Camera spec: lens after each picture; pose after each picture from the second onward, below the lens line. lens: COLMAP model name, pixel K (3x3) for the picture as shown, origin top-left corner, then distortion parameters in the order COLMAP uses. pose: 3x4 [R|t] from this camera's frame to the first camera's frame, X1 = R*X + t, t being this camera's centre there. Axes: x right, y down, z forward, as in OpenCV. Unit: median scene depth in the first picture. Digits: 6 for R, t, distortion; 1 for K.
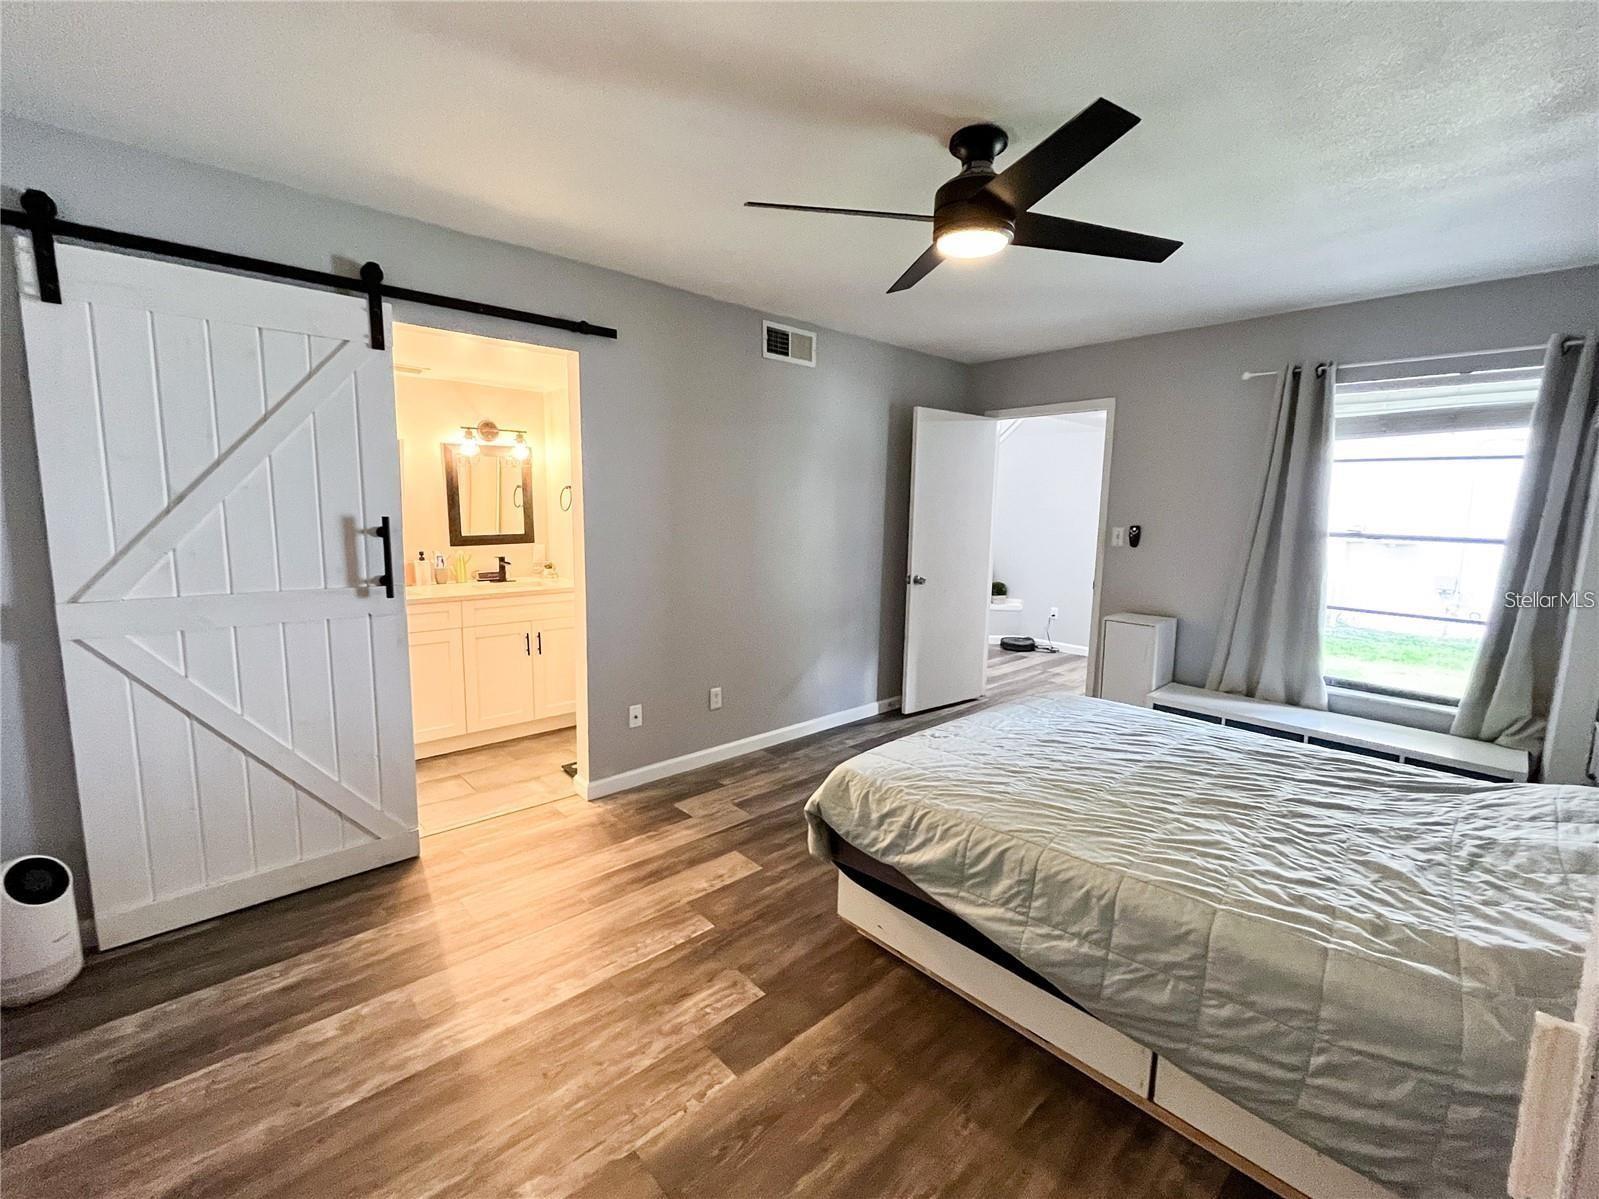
lens RADIAL K [[663.6, 0, 796.9], [0, 663.6, 593.2], [0, 0, 1]] dist [-0.000019, -0.000563]
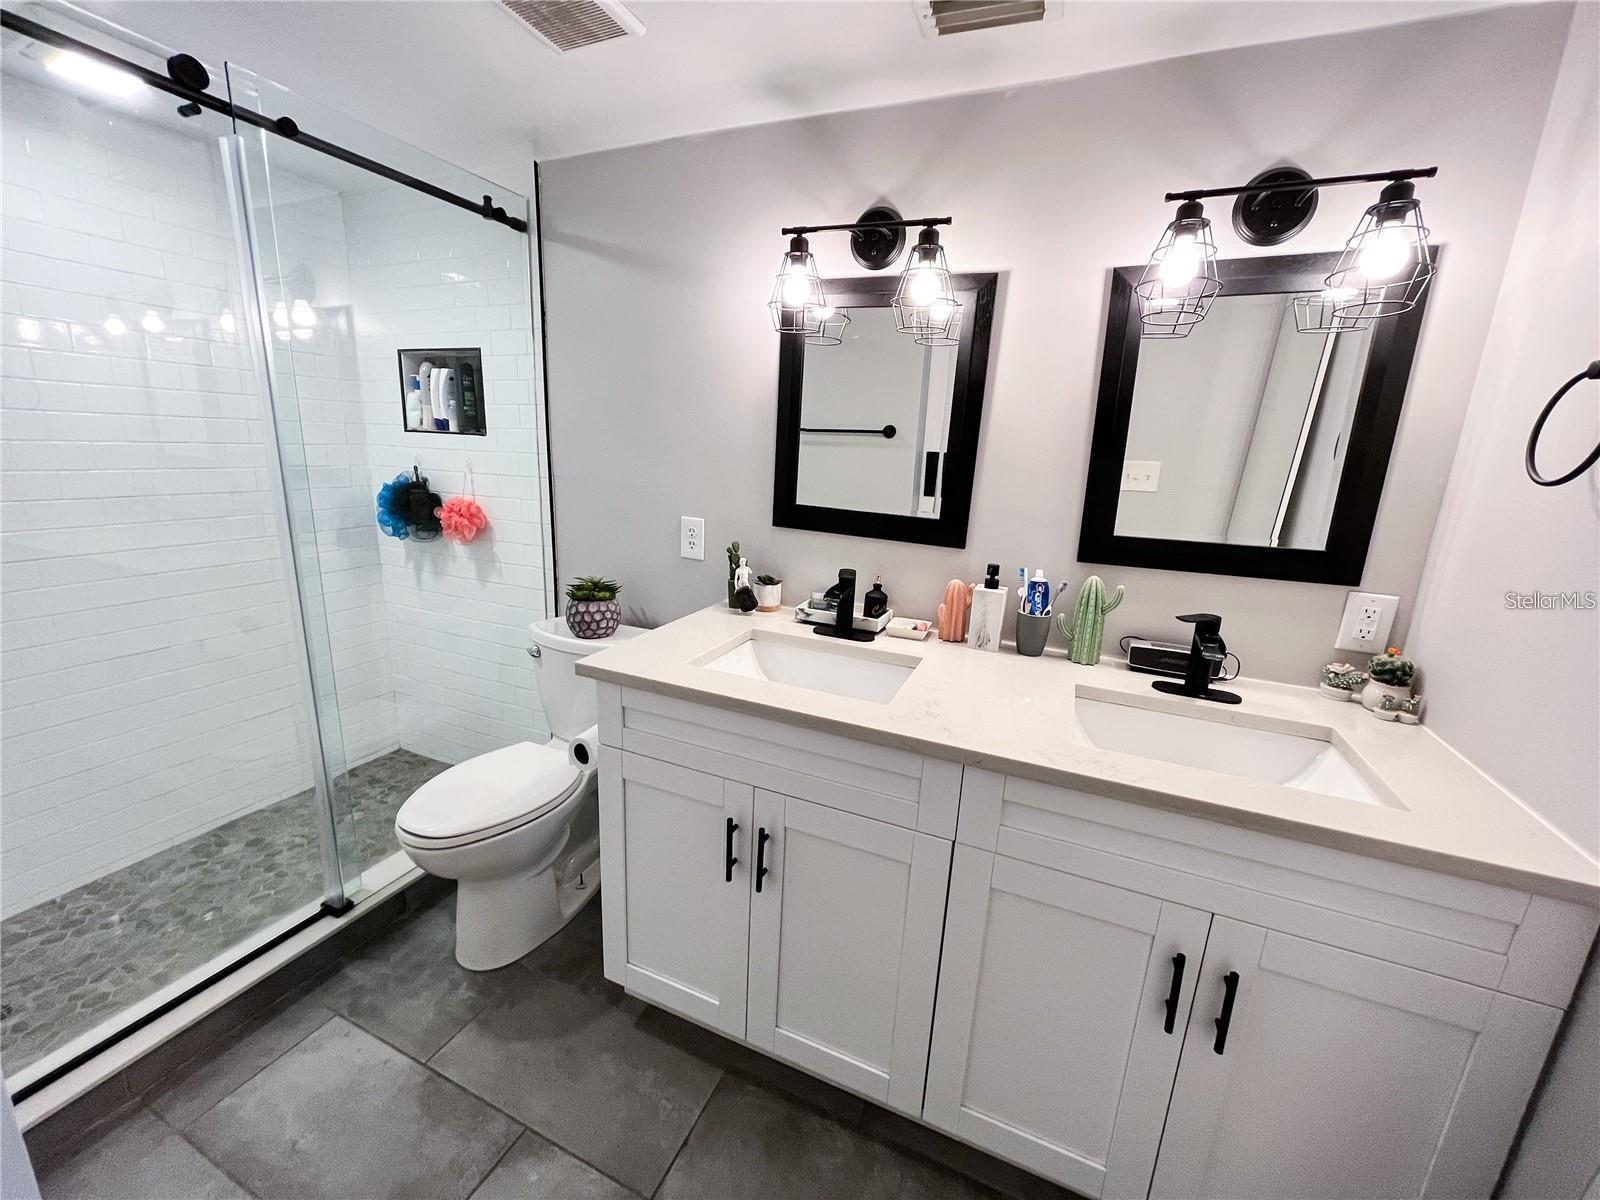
lens RADIAL K [[664.0, 0, 797.4], [0, 664.0, 593.7], [0, 0, 1]] dist [-0.000019, -0.000563]
pose [[0.383806, 0.203027, -0.900818, -0.244279], [-0.143303, 0.976807, 0.159098, -0.089323], [0.912227, 0.068027, 0.403998, 0.713856]]
